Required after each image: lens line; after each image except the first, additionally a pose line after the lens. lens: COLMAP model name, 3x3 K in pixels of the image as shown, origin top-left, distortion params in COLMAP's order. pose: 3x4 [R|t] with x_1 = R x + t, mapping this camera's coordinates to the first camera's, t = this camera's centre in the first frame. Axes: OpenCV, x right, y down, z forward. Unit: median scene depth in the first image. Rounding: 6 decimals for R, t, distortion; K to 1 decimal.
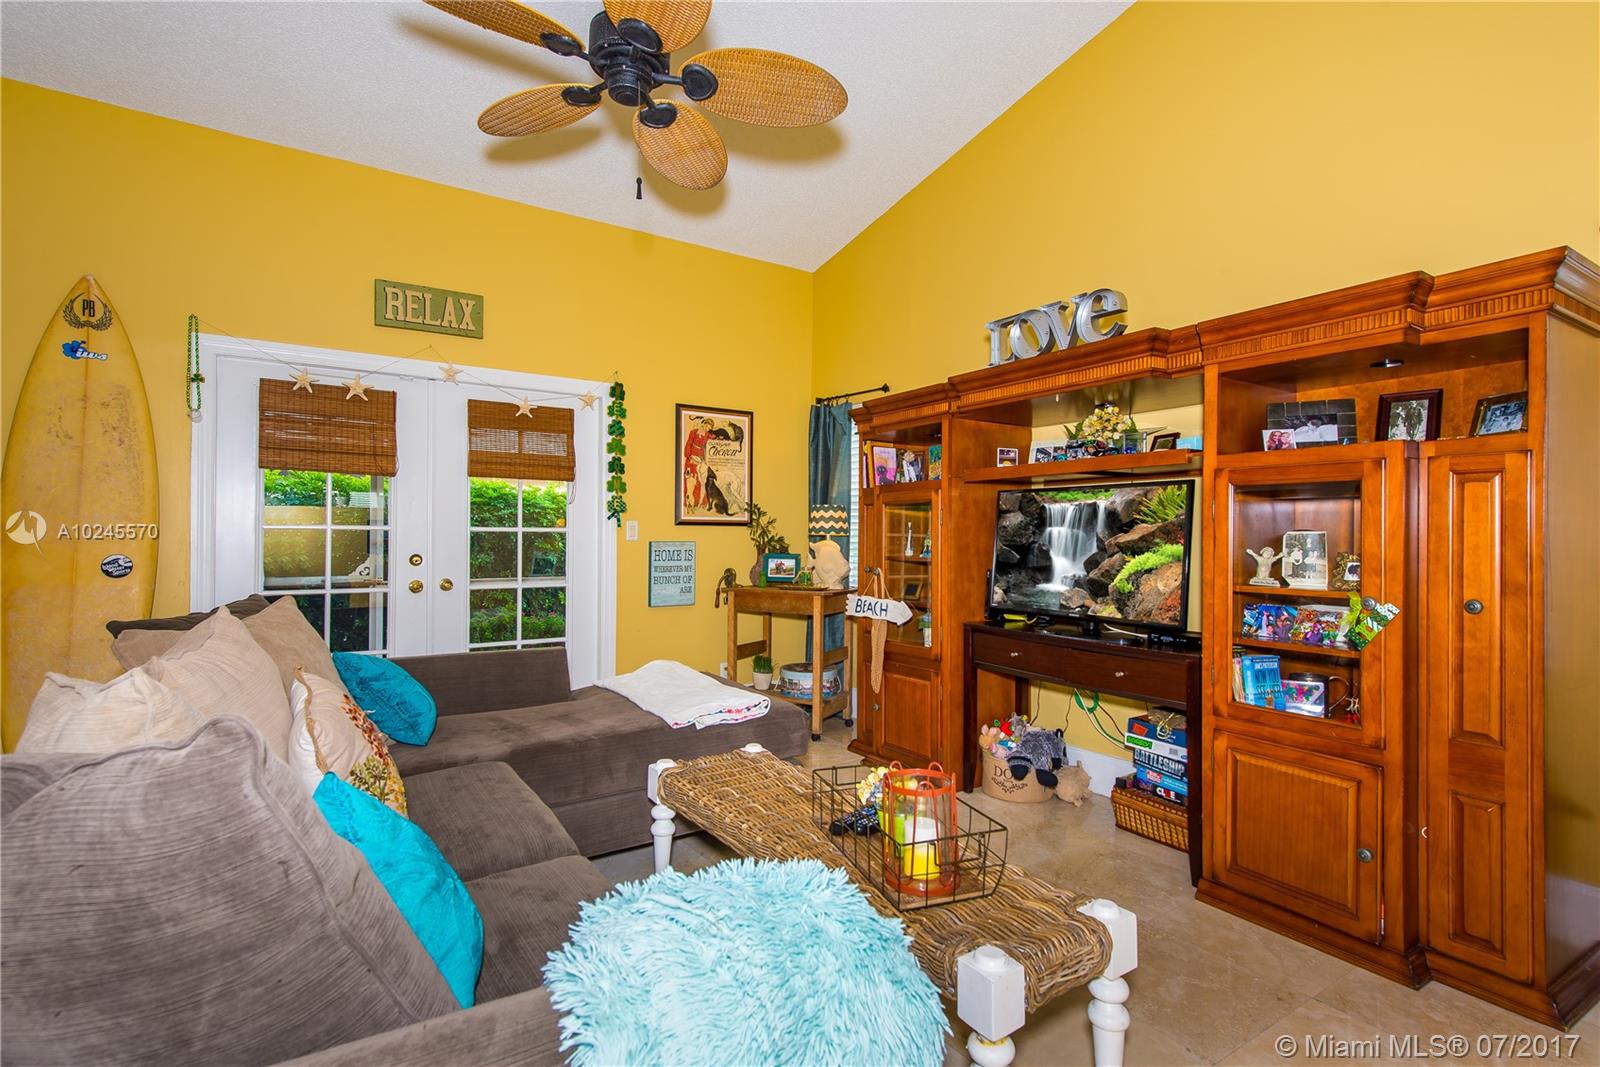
lens RADIAL K [[786.5, 0, 799.2], [0, 786.5, 535.7], [0, 0, 1]] dist [0.006223, -0.000353]
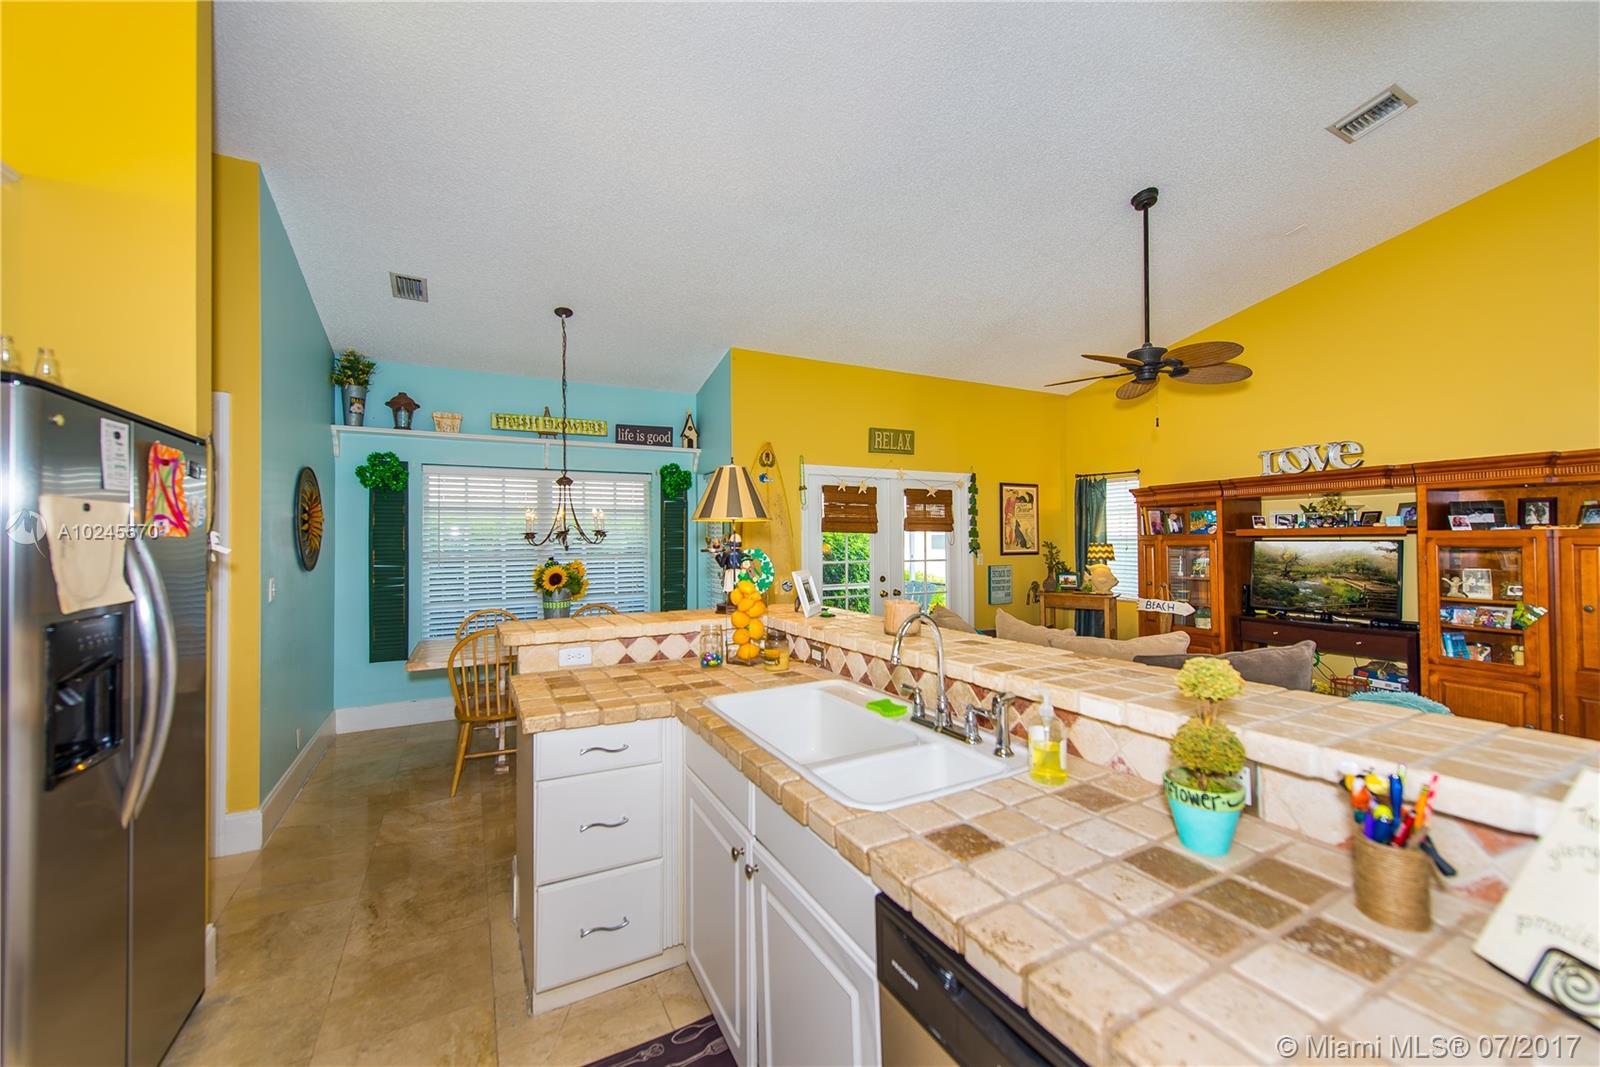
lens RADIAL K [[627.2, 0, 797.0], [0, 627.2, 532.3], [0, 0, 1]] dist [-0.002934, -0.000800]
pose [[0.992261, -0.015292, -0.123226, -0.671536], [0.013491, 0.999790, -0.015437, -0.076277], [0.123436, 0.013655, 0.992259, -0.594780]]
